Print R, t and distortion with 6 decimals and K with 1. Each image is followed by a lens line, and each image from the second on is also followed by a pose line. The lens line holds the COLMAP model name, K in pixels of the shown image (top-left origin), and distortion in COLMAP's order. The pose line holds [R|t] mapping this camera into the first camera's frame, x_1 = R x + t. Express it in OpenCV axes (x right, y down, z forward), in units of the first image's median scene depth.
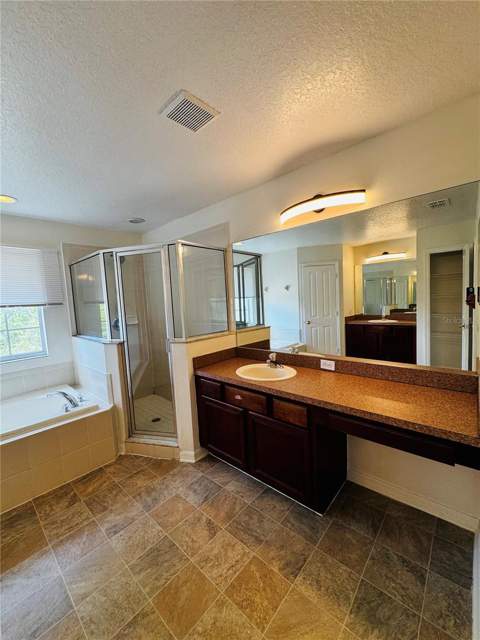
lens RADIAL K [[256.7, 0, 241.6], [0, 256.7, 320.5], [0, 0, 1]] dist [-0.002116, 0.000692]
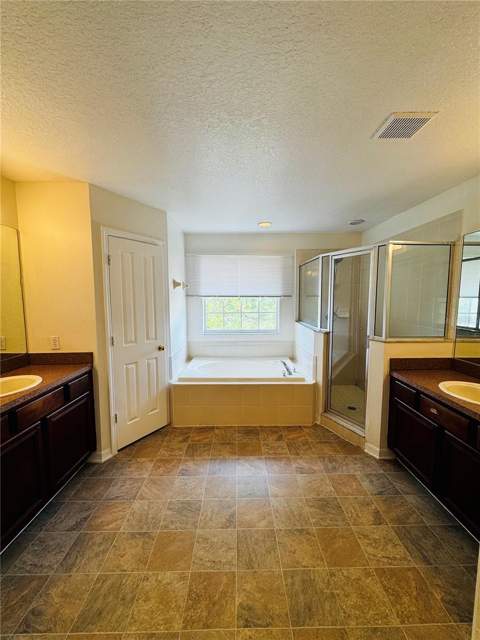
lens RADIAL K [[256.7, 0, 241.6], [0, 256.7, 317.8], [0, 0, 1]] dist [-0.002116, 0.000692]
pose [[0.678814, 0.110846, -0.725896, 0.138726], [-0.093058, 0.993557, 0.064696, -0.024080], [0.728390, 0.023634, 0.684755, -0.124074]]
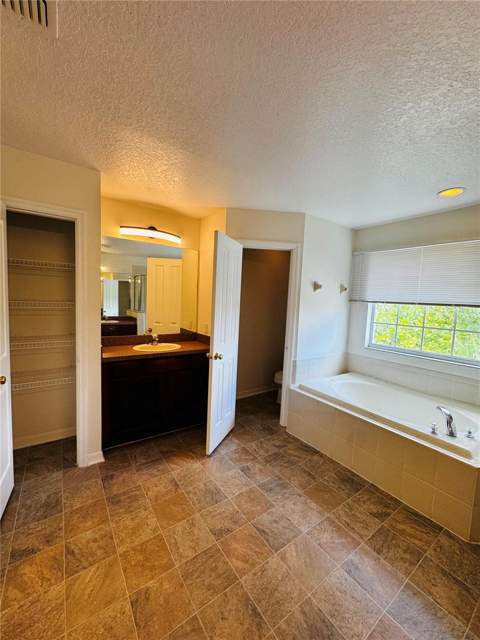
lens RADIAL K [[256.7, 0, 241.3], [0, 256.7, 317.6], [0, 0, 1]] dist [-0.002116, 0.000692]
pose [[-0.215769, 0.115866, -0.969546, 0.253631], [-0.110492, 0.983660, 0.142143, -0.076544], [0.970173, 0.137797, -0.199441, 0.549907]]
